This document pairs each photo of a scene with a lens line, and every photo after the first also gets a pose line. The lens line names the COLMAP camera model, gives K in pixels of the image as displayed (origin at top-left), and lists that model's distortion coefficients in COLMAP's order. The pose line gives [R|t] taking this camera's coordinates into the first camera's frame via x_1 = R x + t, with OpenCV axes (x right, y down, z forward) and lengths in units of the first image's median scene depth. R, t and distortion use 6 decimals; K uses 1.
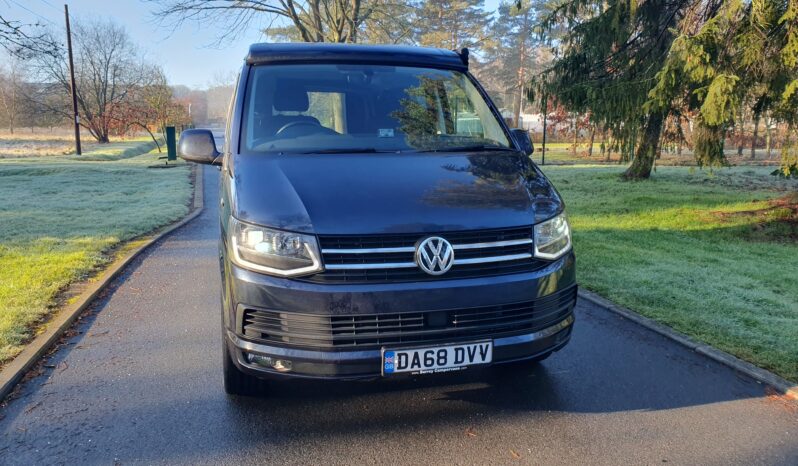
lens RADIAL K [[614.0, 0, 398.8], [0, 614.0, 231.9], [0, 0, 1]] dist [0.005467, 0.008796]
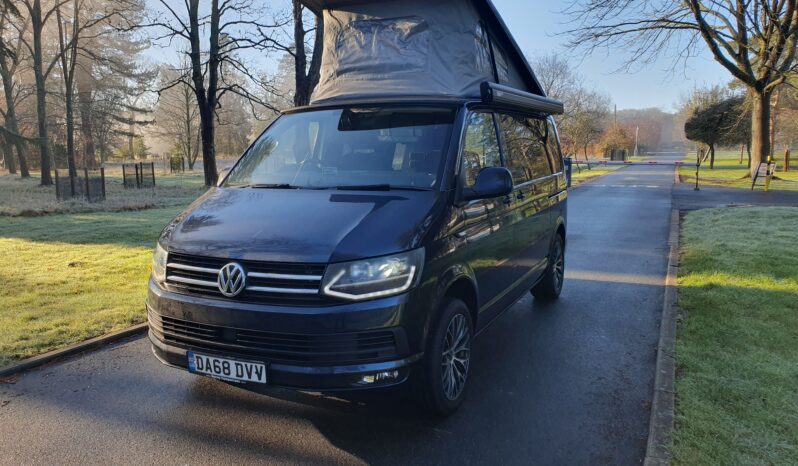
lens RADIAL K [[623.9, 0, 397.6], [0, 623.9, 228.7], [0, 0, 1]] dist [0.009710, 0.005654]
pose [[0.758998, 0.067332, -0.647602, 1.048831], [-0.096345, 0.995303, -0.009434, -0.075203], [0.643926, 0.069554, 0.761920, 0.293670]]
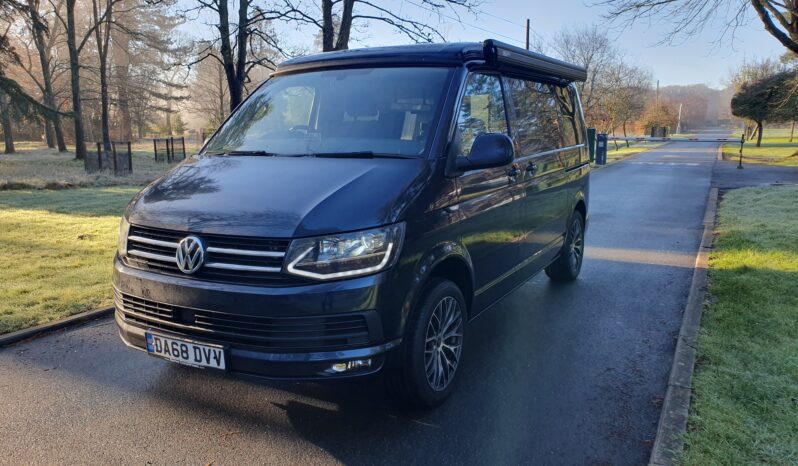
lens RADIAL K [[625.1, 0, 399.0], [0, 625.1, 233.0], [0, 0, 1]] dist [0.009553, 0.008304]
pose [[0.722670, 0.104224, -0.683290, 1.039510], [-0.107063, 0.993514, 0.038309, -0.076954], [0.682851, 0.045470, 0.729141, 0.457153]]
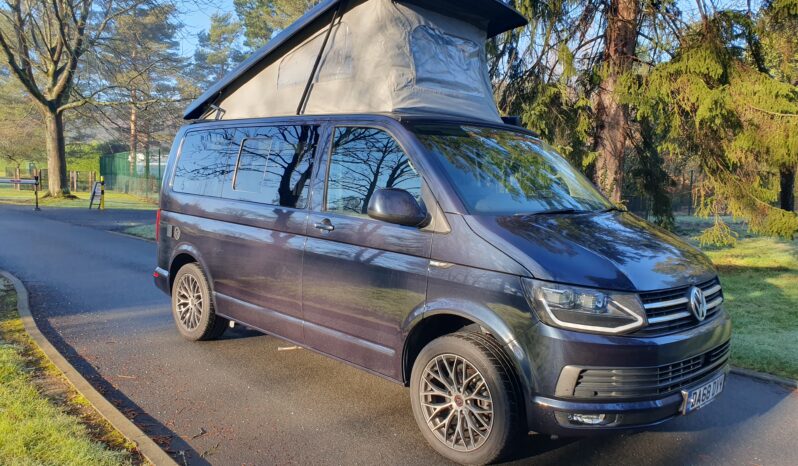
lens RADIAL K [[614.0, 0, 398.8], [0, 614.0, 231.9], [0, 0, 1]] dist [0.005467, 0.008796]
pose [[0.875671, -0.011119, 0.482780, -0.991473], [0.048528, 0.996700, -0.065065, -0.049259], [-0.480463, 0.080404, 0.873321, 0.240625]]
